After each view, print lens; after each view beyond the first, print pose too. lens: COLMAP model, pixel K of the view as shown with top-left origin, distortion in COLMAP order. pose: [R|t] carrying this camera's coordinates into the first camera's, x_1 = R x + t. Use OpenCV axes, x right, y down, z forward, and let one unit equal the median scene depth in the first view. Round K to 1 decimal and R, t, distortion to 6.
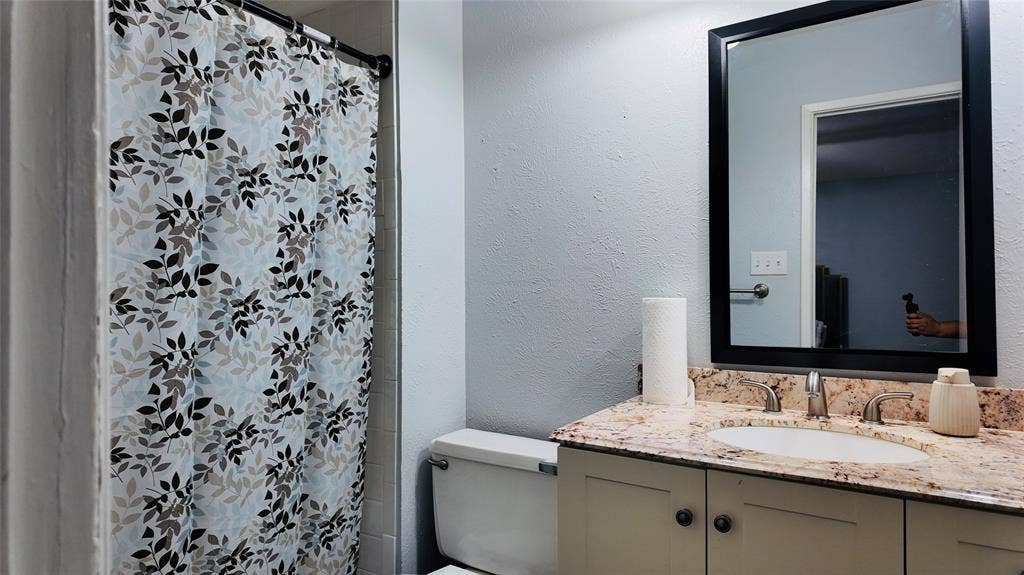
lens RADIAL K [[598.7, 0, 513.7], [0, 598.7, 290.0], [0, 0, 1]] dist [0.090997, -0.100912]
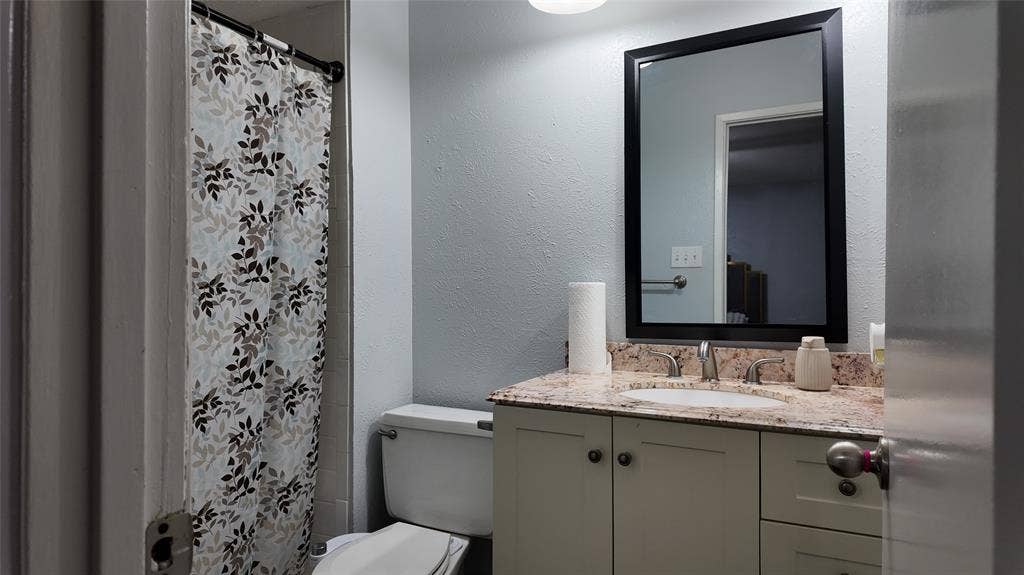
lens RADIAL K [[598.7, 0, 513.7], [0, 598.7, 290.0], [0, 0, 1]] dist [0.090997, -0.100912]
pose [[0.995659, -0.000752, 0.093075, 0.002645], [0.000457, 0.999995, 0.003181, 0.024684], [-0.093076, -0.003125, 0.995654, -0.139535]]
